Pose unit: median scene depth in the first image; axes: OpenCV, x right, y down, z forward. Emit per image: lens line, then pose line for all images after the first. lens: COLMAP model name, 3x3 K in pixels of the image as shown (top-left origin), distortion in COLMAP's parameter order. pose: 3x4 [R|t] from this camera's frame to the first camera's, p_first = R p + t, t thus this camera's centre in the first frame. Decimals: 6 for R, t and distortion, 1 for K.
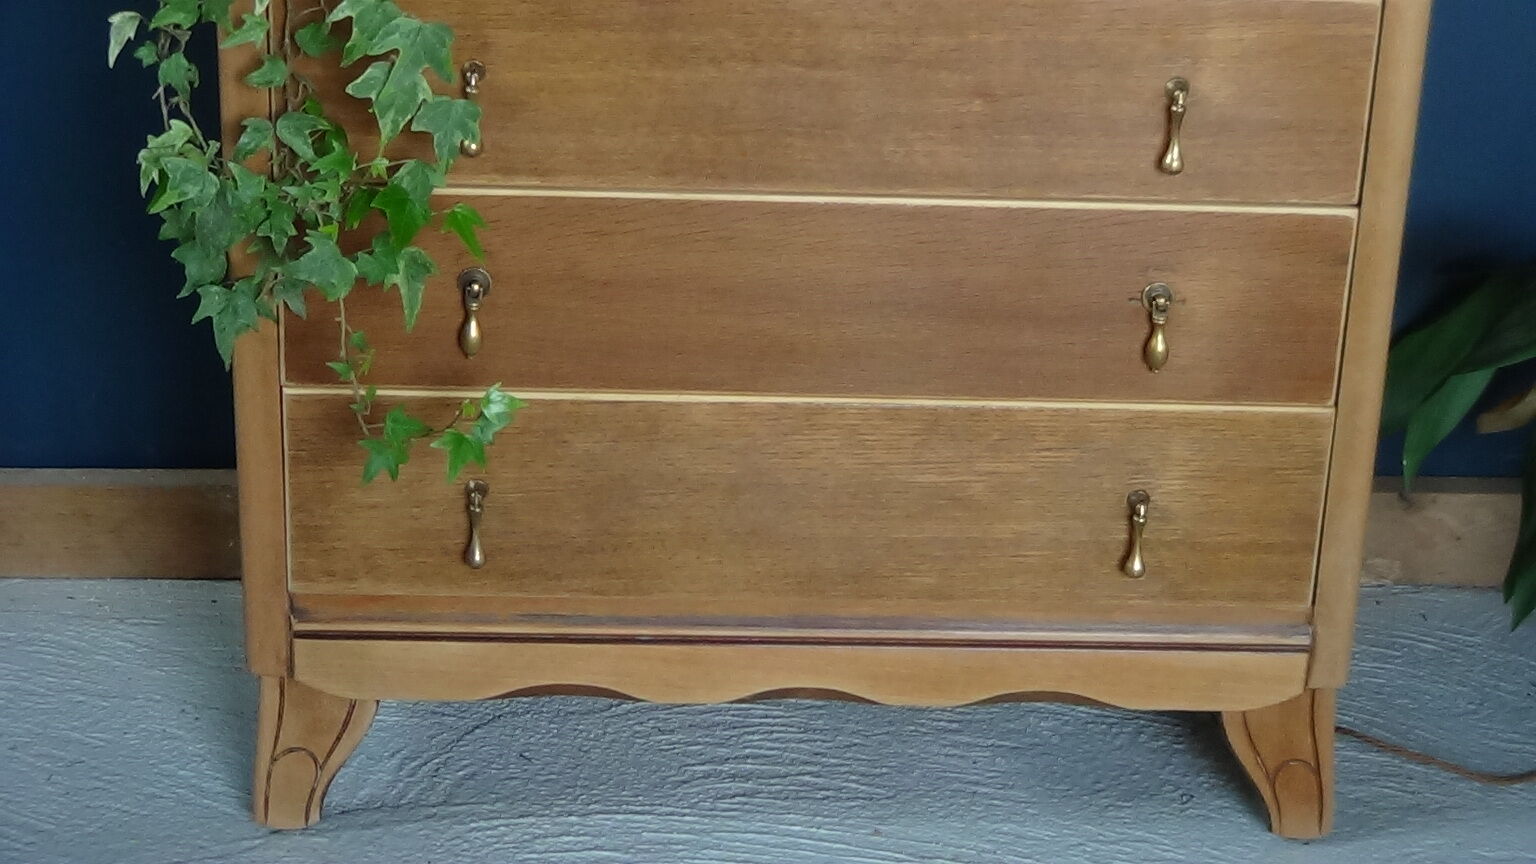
lens RADIAL K [[3057.2, 0, 782.2], [0, 3057.2, 425.4], [0, 0, 1]] dist [0.012822, 0.000000]
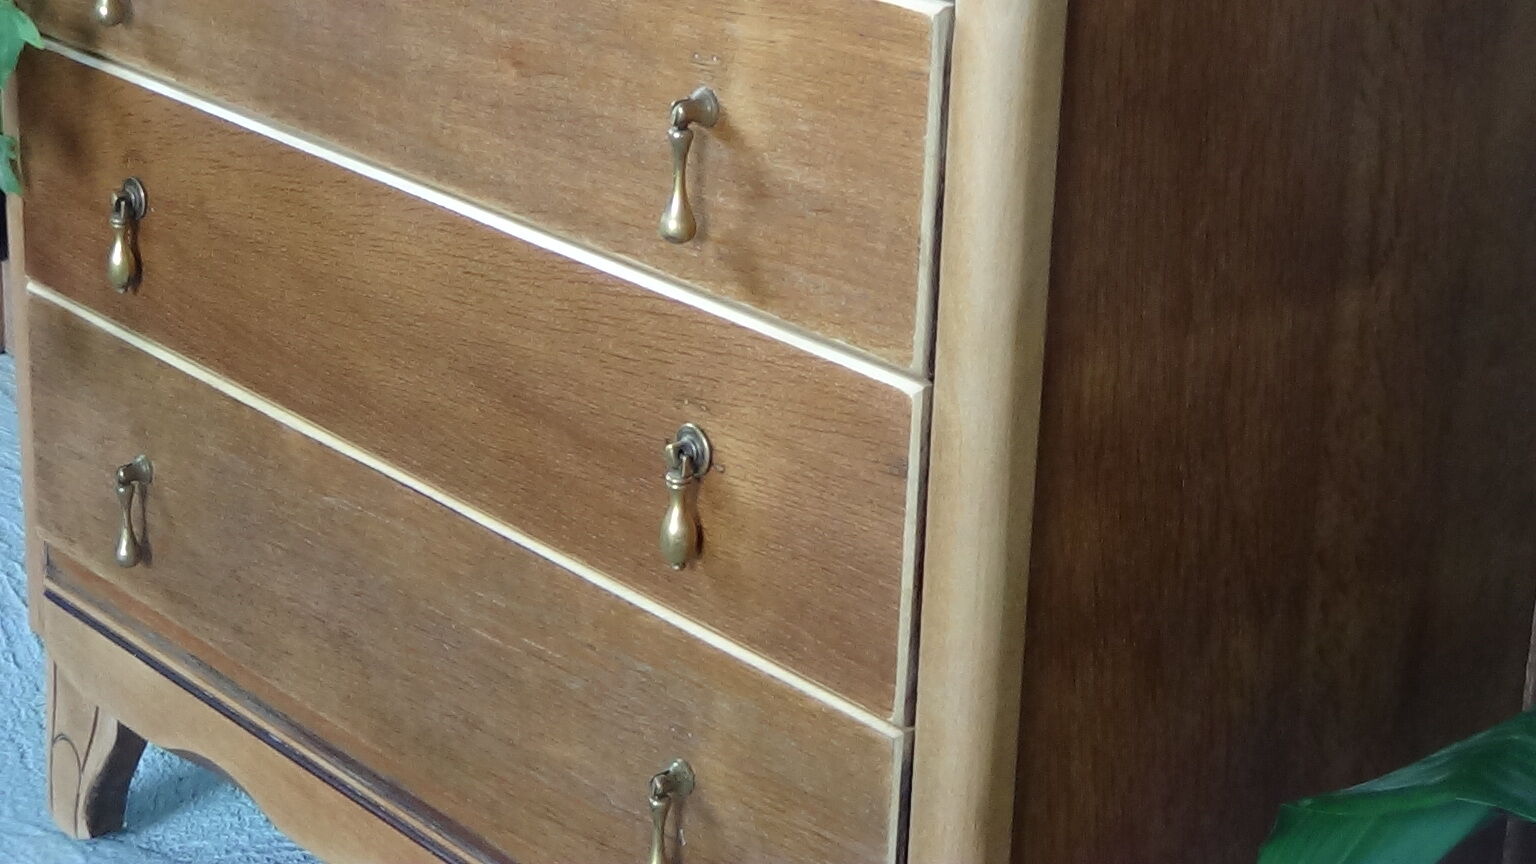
lens RADIAL K [[3057.2, 0, 769.6], [0, 3057.2, 426.6], [0, 0, 1]] dist [0.012822, 0.000000]
pose [[0.618560, 0.252482, -0.744068, 0.582377], [-0.331945, 0.942282, 0.043788, -0.077109], [0.712177, 0.219904, 0.666668, 0.586522]]
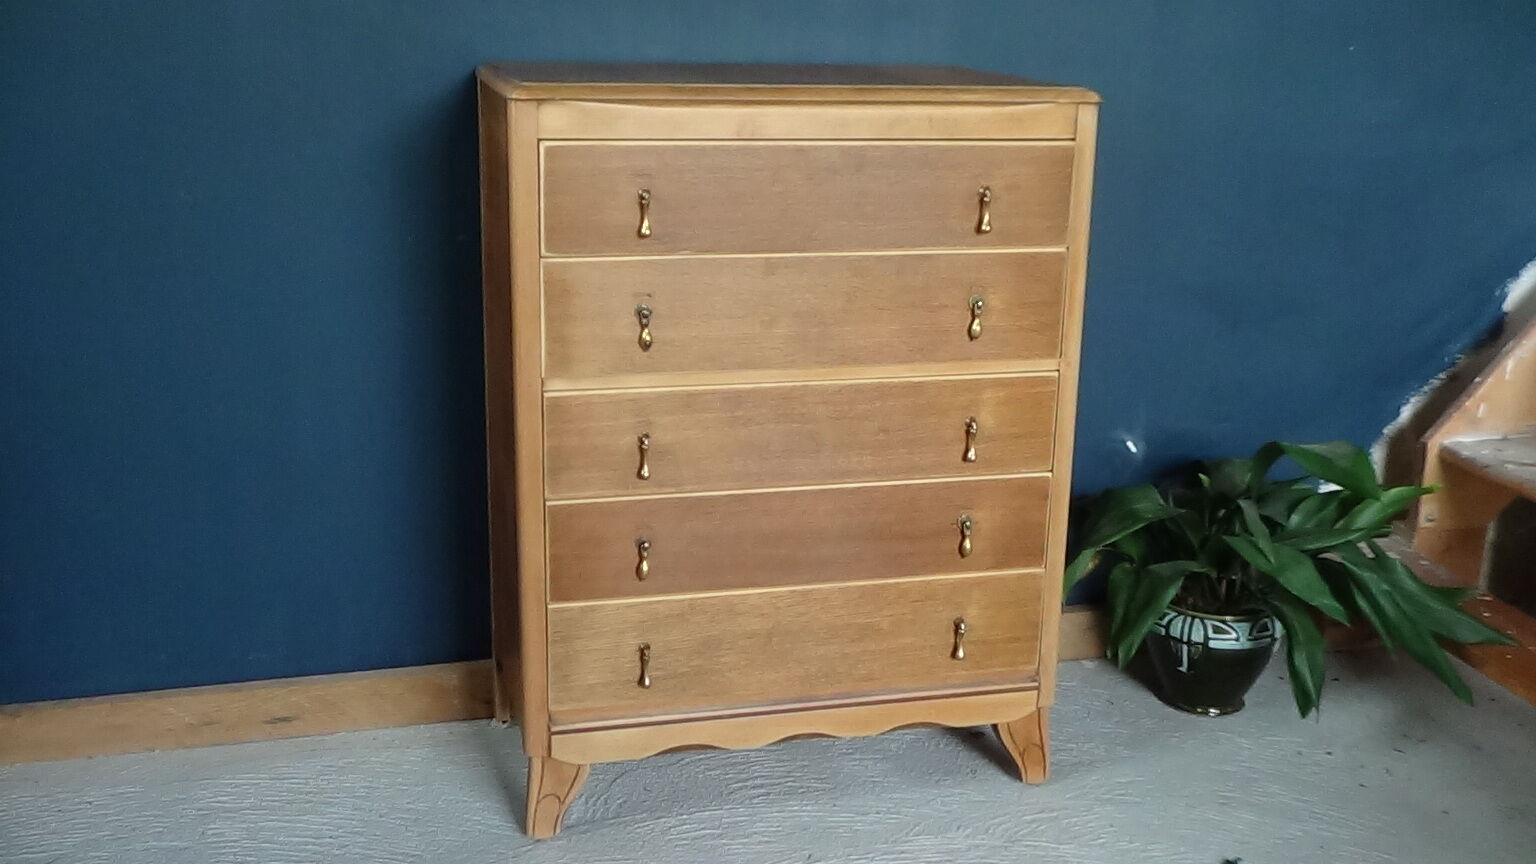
lens RADIAL K [[1627.3, 0, 767.9], [0, 1627.3, 430.4], [0, 0, 1]] dist [0.005103, 0.000000]
pose [[0.976803, -0.073234, 0.201226, -0.223679], [0.099466, 0.987348, -0.123497, 0.019886], [-0.189635, 0.140647, 0.971729, -0.062478]]
